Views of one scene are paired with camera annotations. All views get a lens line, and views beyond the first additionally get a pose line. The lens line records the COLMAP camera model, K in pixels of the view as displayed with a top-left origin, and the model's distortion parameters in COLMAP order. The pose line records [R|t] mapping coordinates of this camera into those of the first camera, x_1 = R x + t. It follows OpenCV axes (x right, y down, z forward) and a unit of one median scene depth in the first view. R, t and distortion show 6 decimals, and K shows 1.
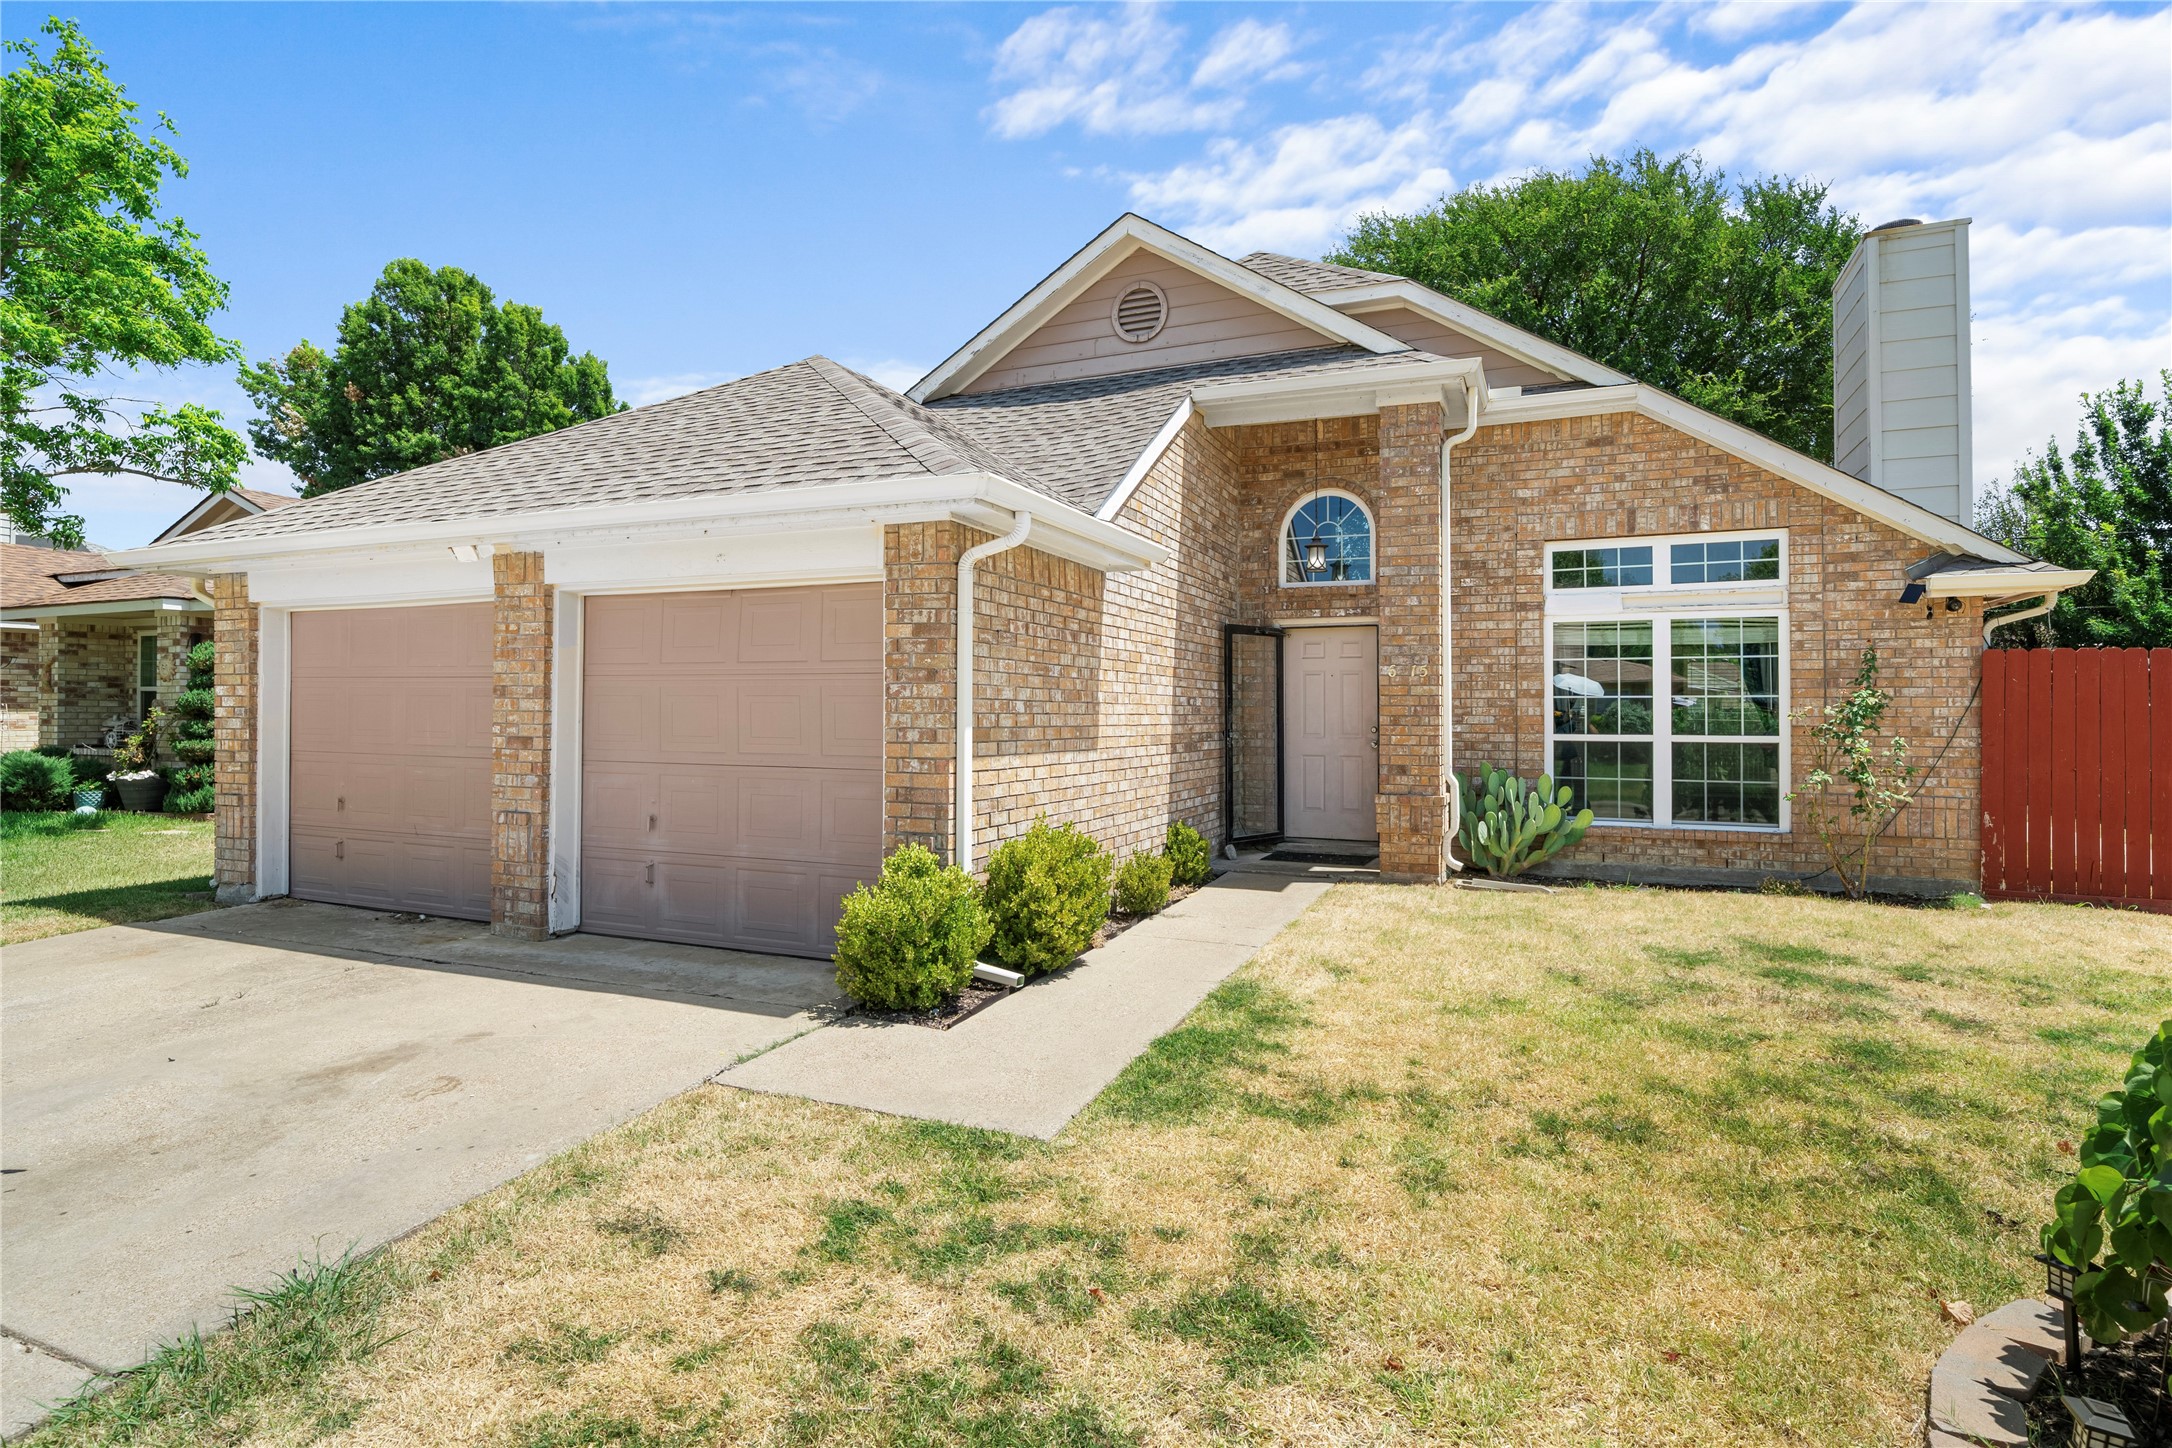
lens RADIAL K [[1108.3, 0, 1086.0], [0, 1108.3, 724.0], [0, 0, 1]] dist [-0.001615, -0.000799]
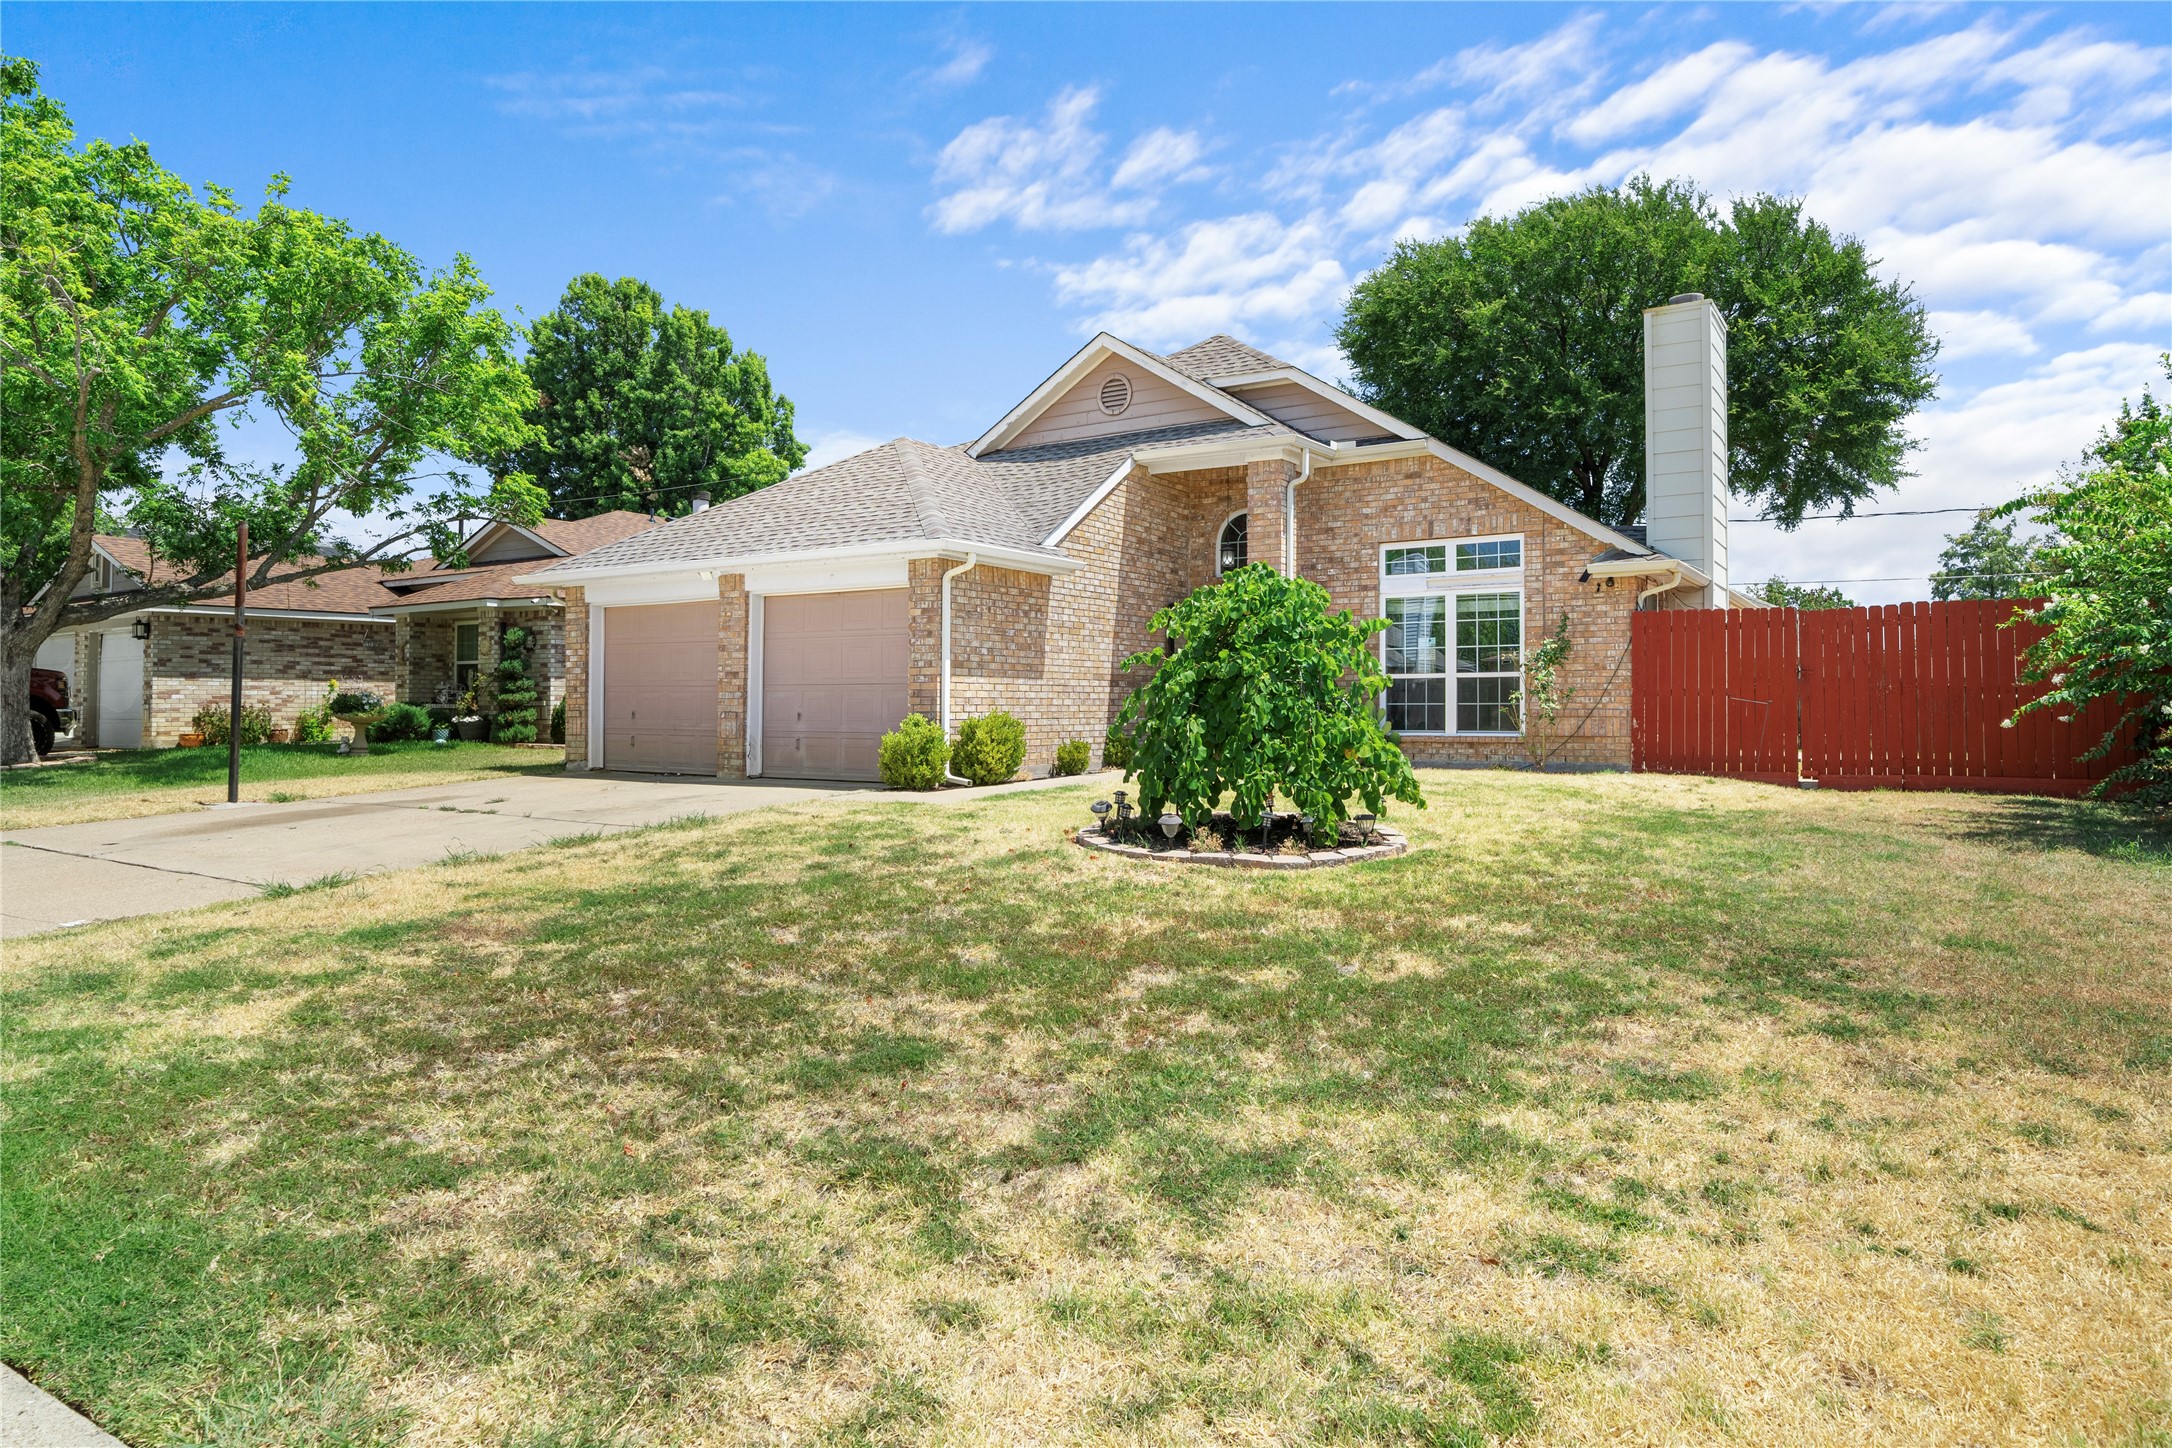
lens RADIAL K [[1303.7, 0, 1084.9], [0, 1303.7, 685.2], [0, 0, 1]] dist [0.002110, 0.000692]
pose [[0.986292, -0.008730, -0.164777, 0.325668], [0.004383, 0.999633, -0.026727, 0.070252], [0.164950, 0.025638, 0.985969, -0.794390]]
